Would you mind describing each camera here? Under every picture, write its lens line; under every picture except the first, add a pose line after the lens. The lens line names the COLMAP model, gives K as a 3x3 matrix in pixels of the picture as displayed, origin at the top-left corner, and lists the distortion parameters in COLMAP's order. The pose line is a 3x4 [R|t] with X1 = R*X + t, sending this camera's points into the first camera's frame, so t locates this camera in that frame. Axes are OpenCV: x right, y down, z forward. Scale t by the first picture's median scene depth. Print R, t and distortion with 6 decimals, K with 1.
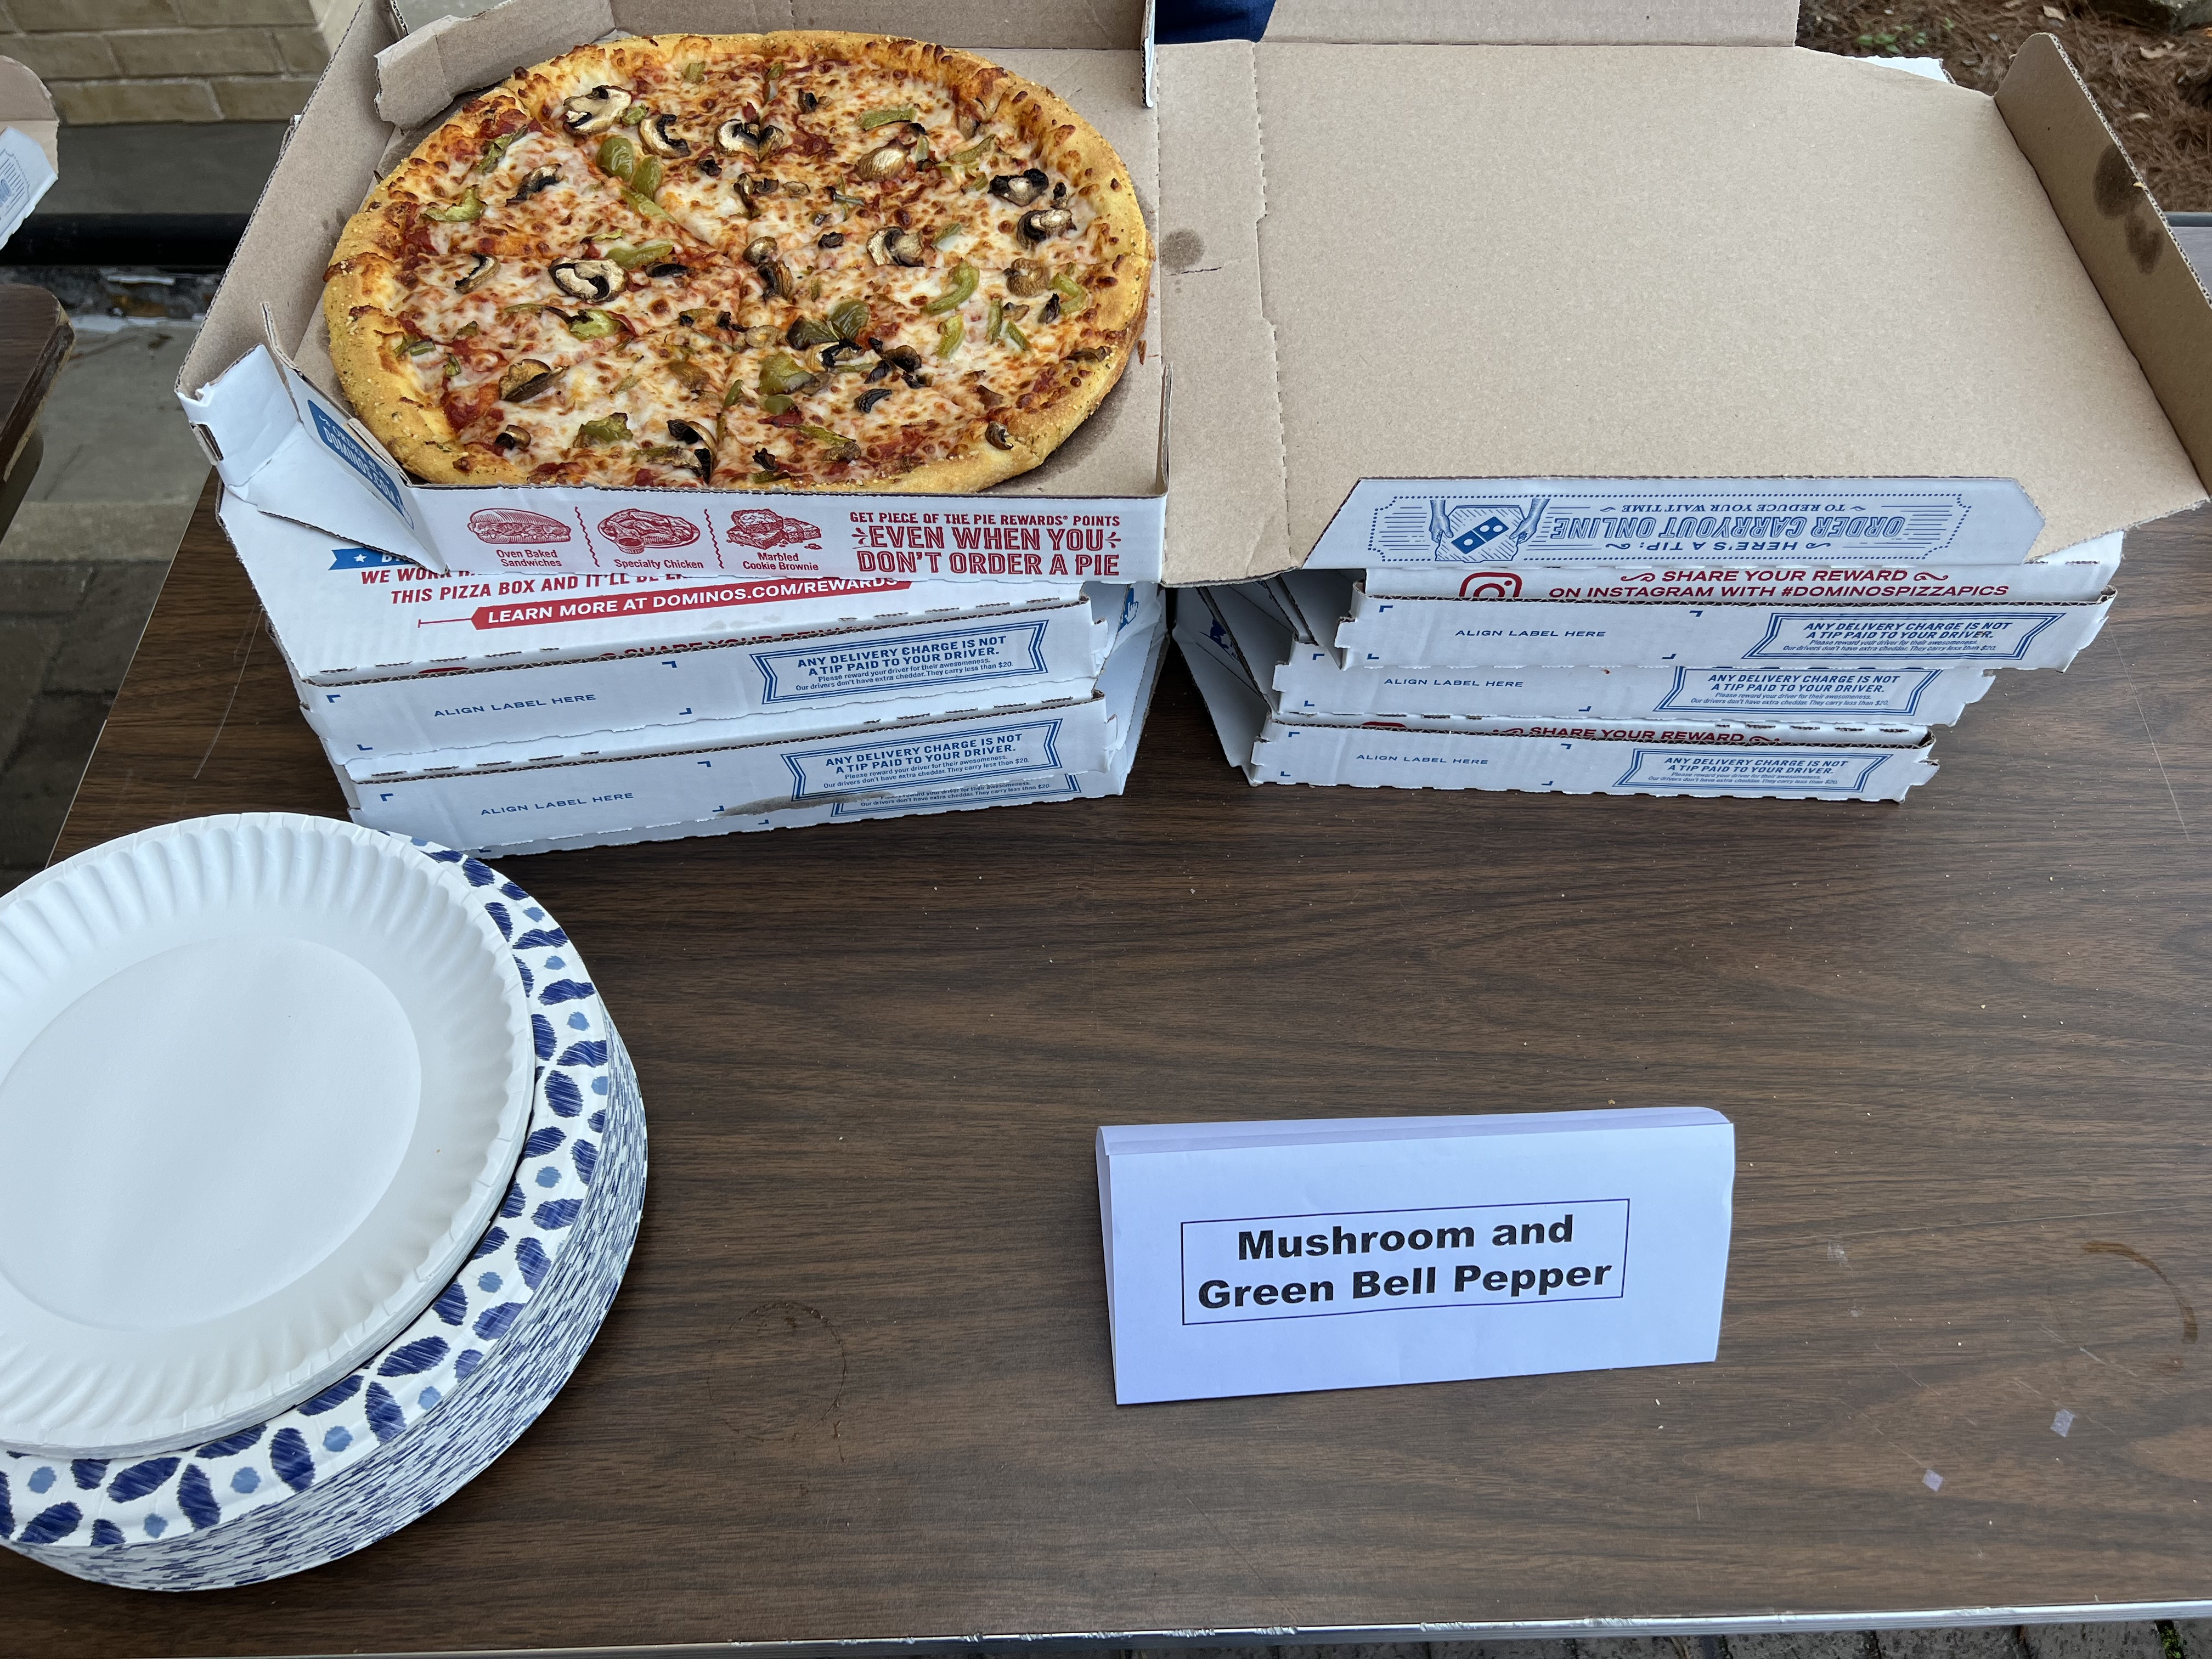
lens RADIAL K [[1711.5, 0, 1106.0], [0, 1711.5, 829.5], [0, 0, 1]] dist [0.008710, 0.000376]
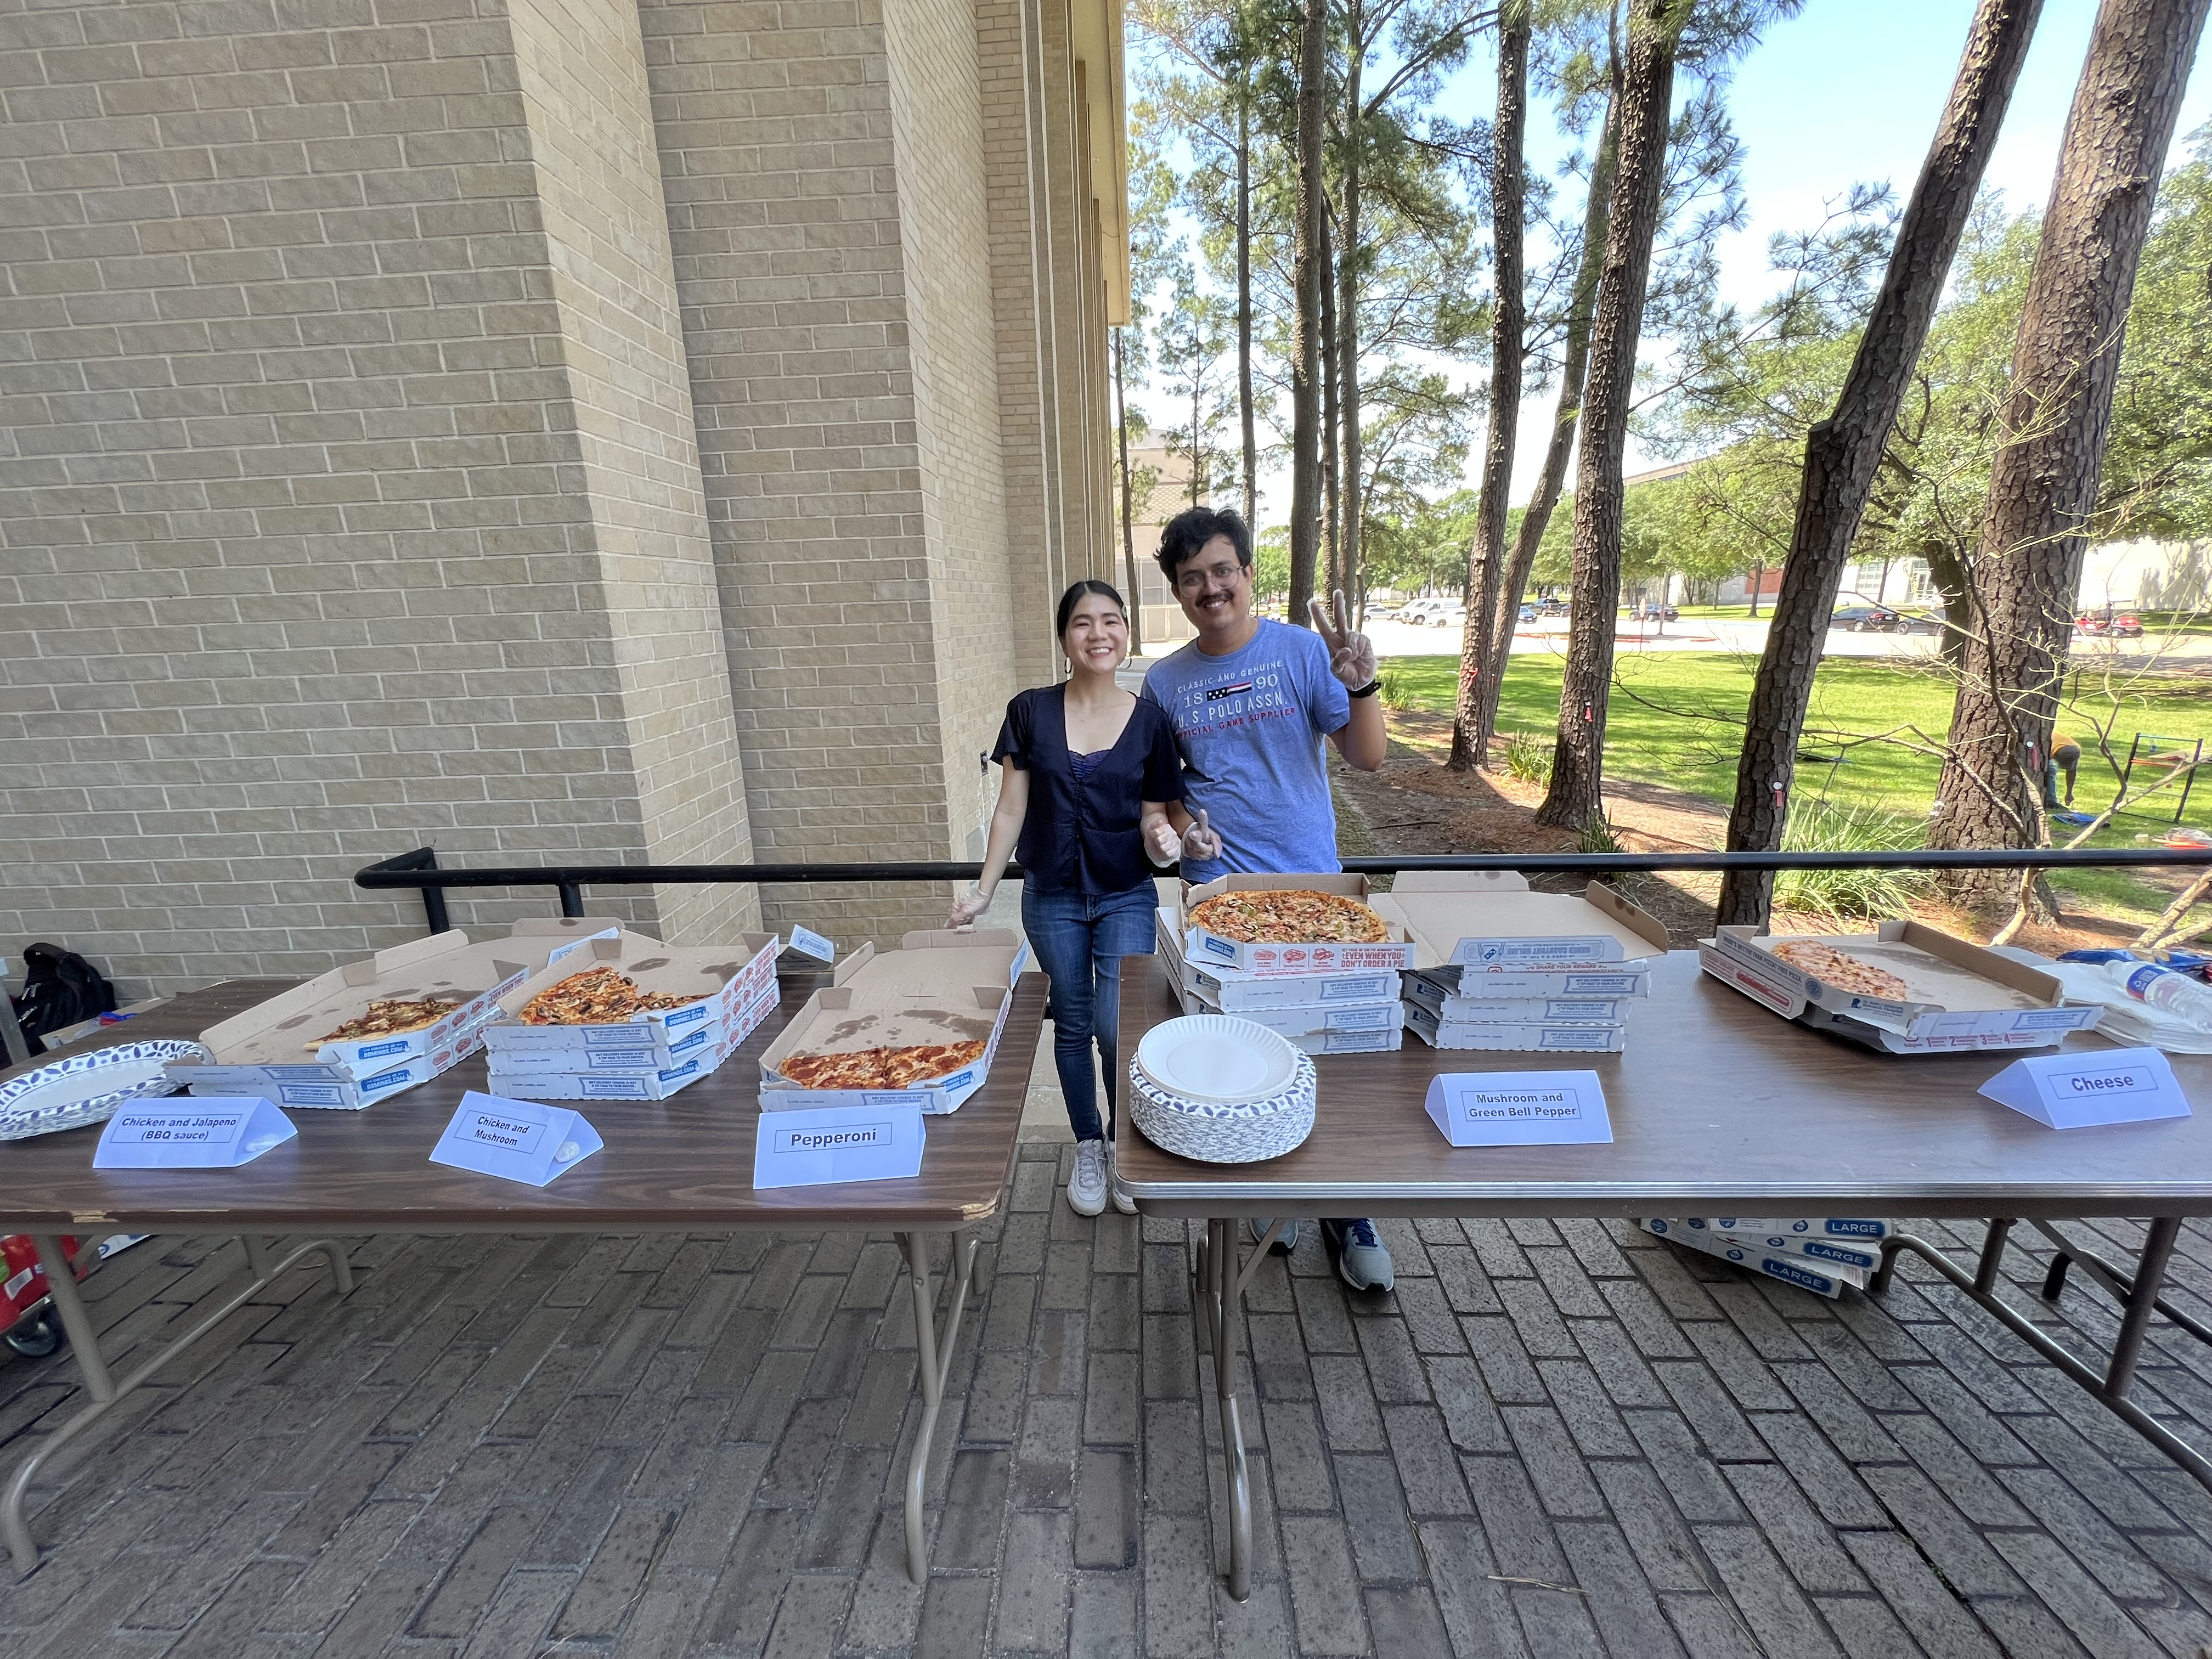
lens RADIAL K [[894.2, 0, 1106.0], [0, 894.2, 829.5], [0, 0, 1]] dist [-0.000526, -0.000038]
pose [[0.998541, -0.019140, -0.050490, -0.608539], [-0.018015, 0.763390, -0.645687, 1.028097], [0.050902, 0.645655, 0.761931, -0.932010]]
